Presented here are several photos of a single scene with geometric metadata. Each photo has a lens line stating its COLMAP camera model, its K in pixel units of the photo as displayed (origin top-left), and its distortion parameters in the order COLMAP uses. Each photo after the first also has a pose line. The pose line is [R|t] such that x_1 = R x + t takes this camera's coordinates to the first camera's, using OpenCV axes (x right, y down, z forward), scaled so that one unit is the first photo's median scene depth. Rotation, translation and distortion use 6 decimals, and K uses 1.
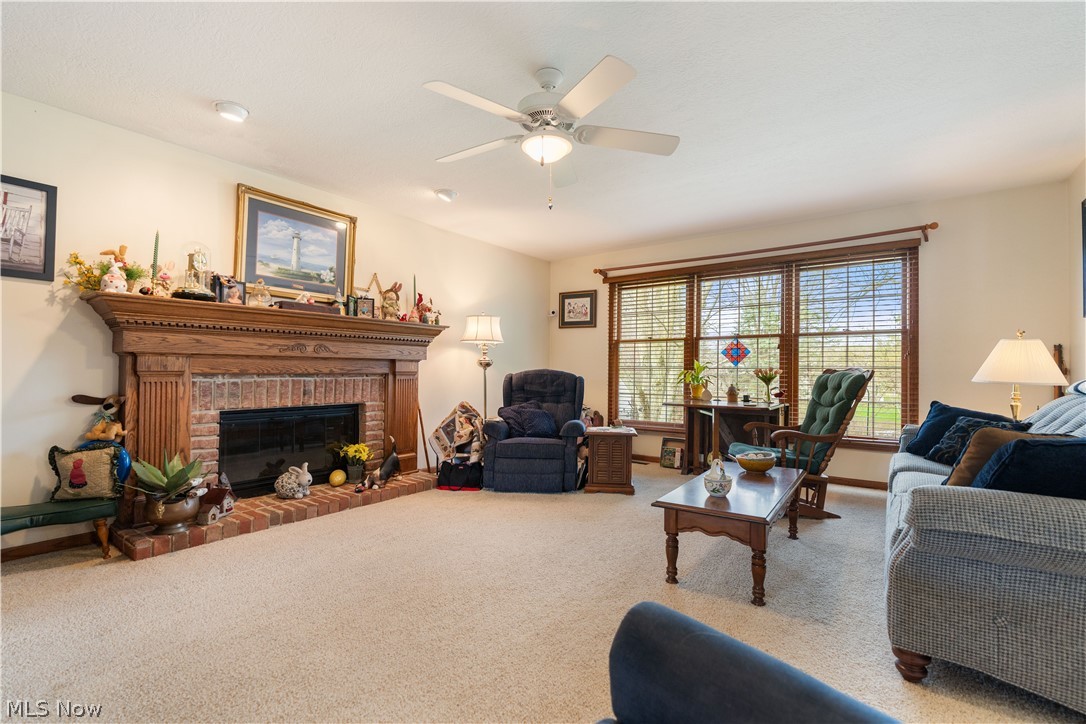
lens RADIAL K [[490.4, 0, 546.1], [0, 490.4, 364.9], [0, 0, 1]] dist [0.002835, -0.000795]
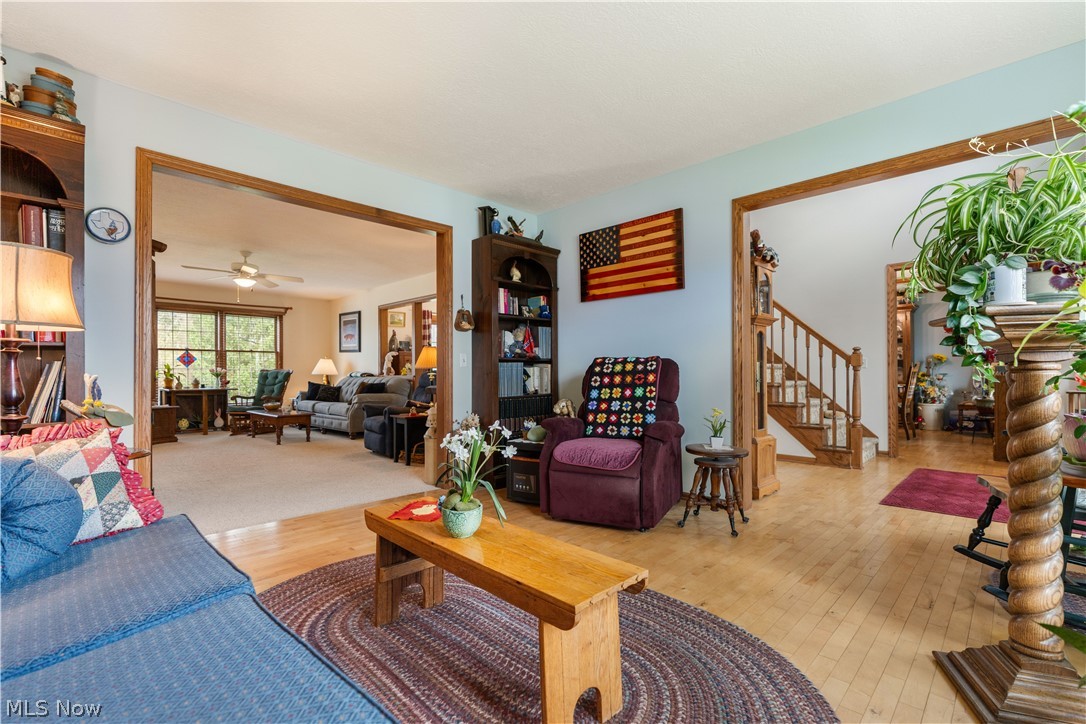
lens RADIAL K [[490.4, 0, 542.1], [0, 490.4, 367.0], [0, 0, 1]] dist [0.002835, -0.000795]
pose [[0.136751, 0.007363, 0.990578, -1.374135], [-0.010110, 0.999931, -0.006037, -0.000905], [-0.990554, -0.009189, 0.136816, -0.515317]]
